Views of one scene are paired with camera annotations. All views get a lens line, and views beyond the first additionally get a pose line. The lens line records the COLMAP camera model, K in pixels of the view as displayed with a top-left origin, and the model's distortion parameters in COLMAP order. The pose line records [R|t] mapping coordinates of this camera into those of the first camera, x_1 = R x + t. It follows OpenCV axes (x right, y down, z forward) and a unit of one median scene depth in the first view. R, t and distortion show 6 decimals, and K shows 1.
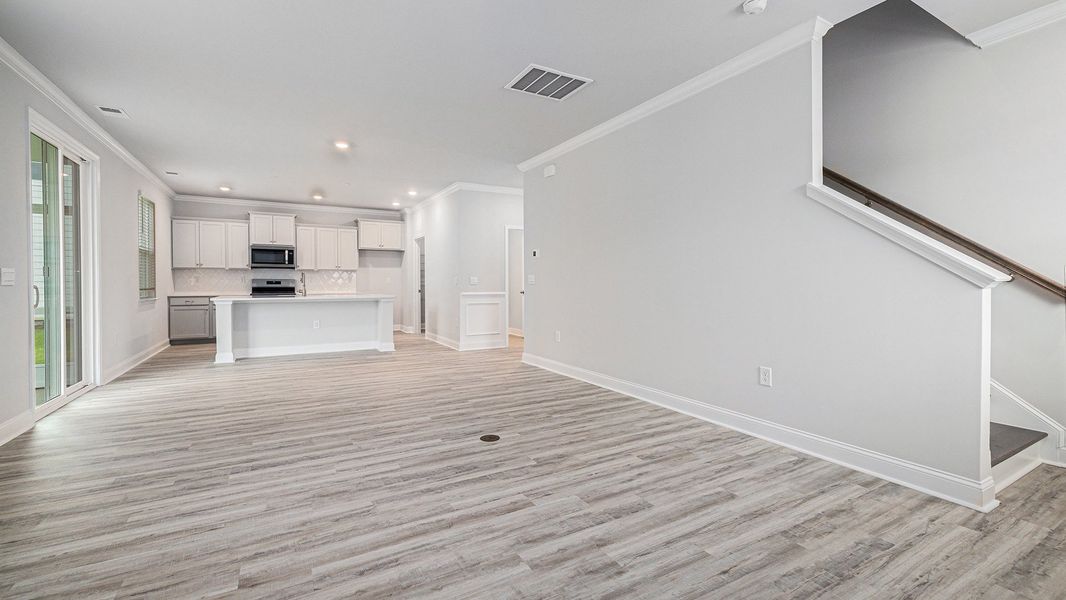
lens RADIAL K [[452.9, 0, 538.3], [0, 452.9, 294.5], [0, 0, 1]] dist [0.002768, 0.000082]
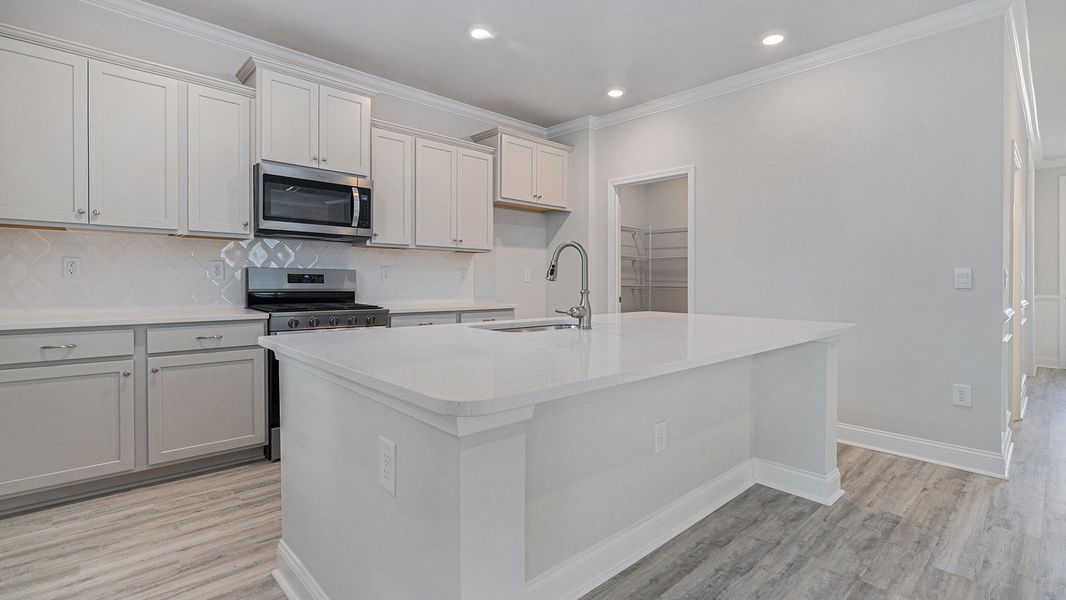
lens RADIAL K [[499.6, 0, 527.5], [0, 499.6, 294.2], [0, 0, 1]] dist [0.005711, 0.000423]
pose [[0.975776, 0.006583, 0.218673, -0.506318], [-0.007556, 0.999965, 0.003616, -0.016871], [-0.218641, -0.005181, 0.975792, 0.585749]]
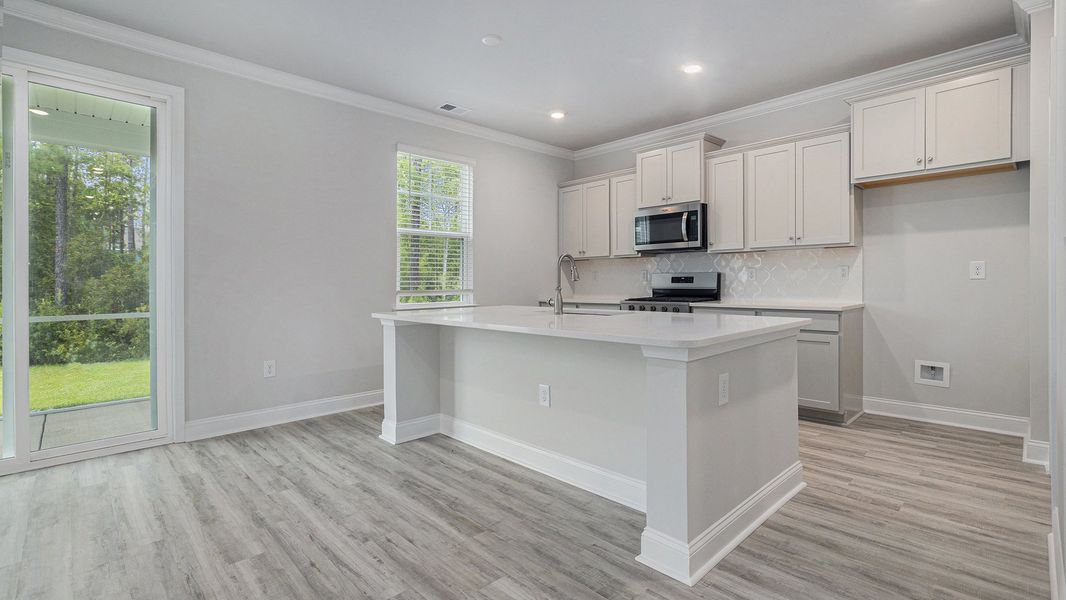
lens RADIAL K [[499.6, 0, 538.0], [0, 499.6, 280.6], [0, 0, 1]] dist [0.005711, 0.000423]
pose [[0.227085, -0.001274, -0.973874, -0.075686], [-0.014665, 0.999881, -0.004727, -0.020690], [0.973765, 0.015356, 0.227039, 0.726163]]
